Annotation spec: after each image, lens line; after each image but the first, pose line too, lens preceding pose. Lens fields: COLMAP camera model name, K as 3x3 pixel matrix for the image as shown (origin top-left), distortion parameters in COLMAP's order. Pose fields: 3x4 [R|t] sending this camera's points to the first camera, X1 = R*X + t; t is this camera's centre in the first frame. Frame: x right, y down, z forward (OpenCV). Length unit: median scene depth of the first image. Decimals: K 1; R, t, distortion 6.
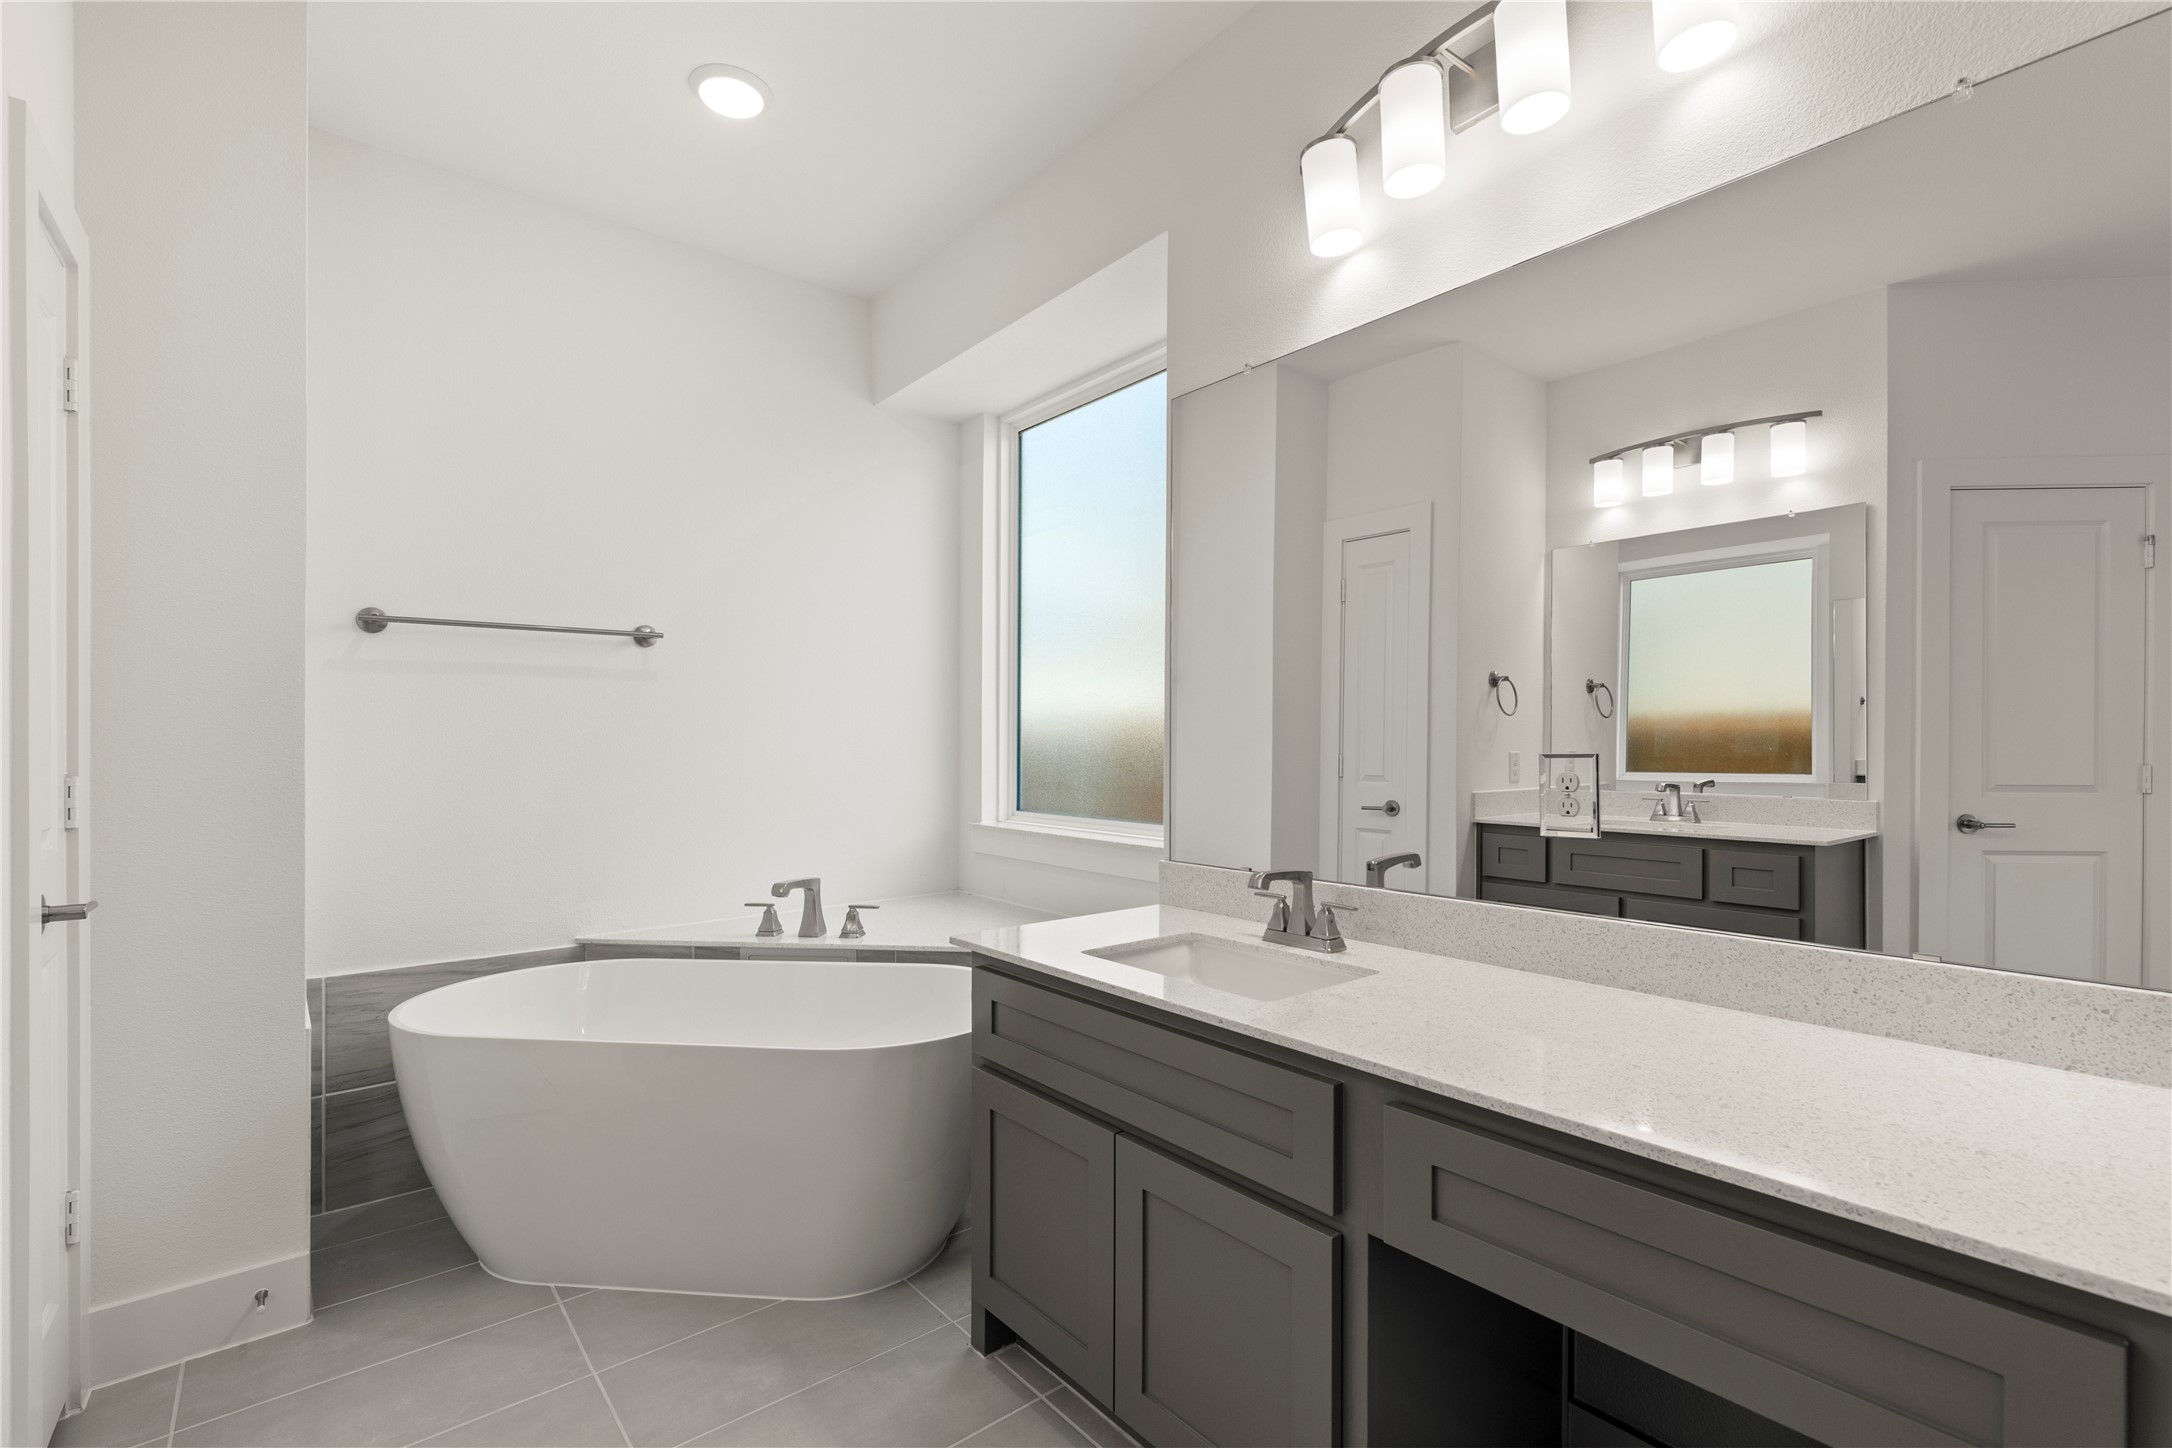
lens RADIAL K [[961.1, 0, 1086.4], [0, 961.1, 738.8], [0, 0, 1]] dist [-0.004798, 0.000091]
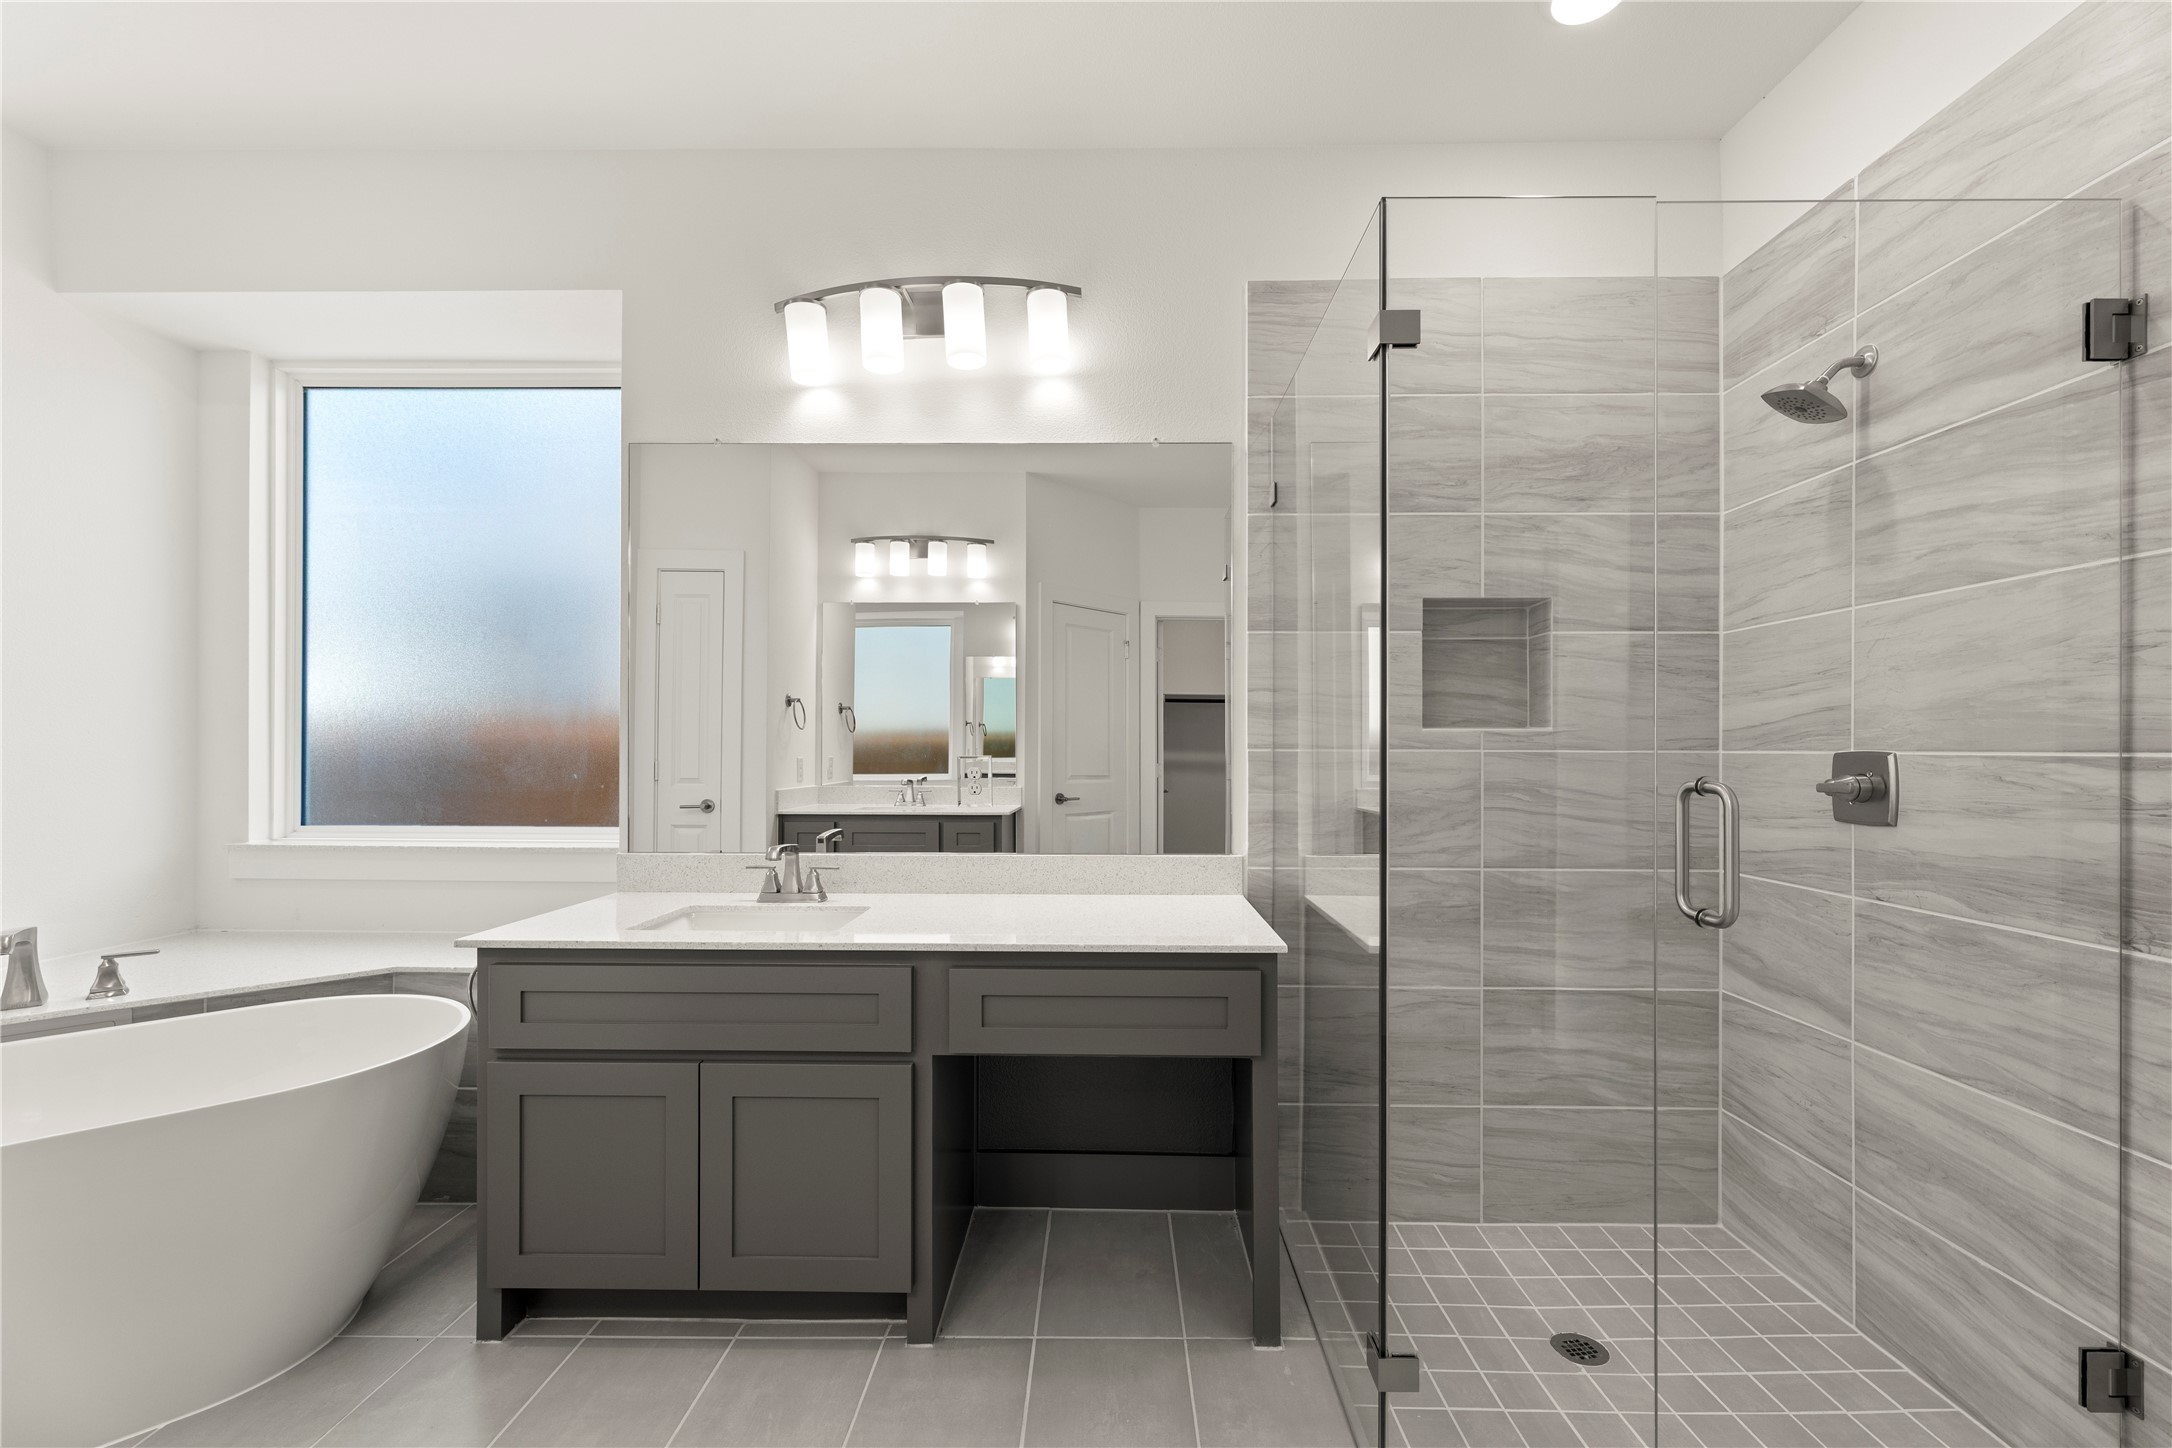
lens RADIAL K [[869.3, 0, 1090.9], [0, 869.3, 739.6], [0, 0, 1]] dist [0.002790, 0.000304]
pose [[0.649449, 0.015223, 0.760253, -0.208894], [-0.007989, 0.999881, -0.013196, 0.001866], [-0.760363, 0.002496, 0.649493, -0.047712]]
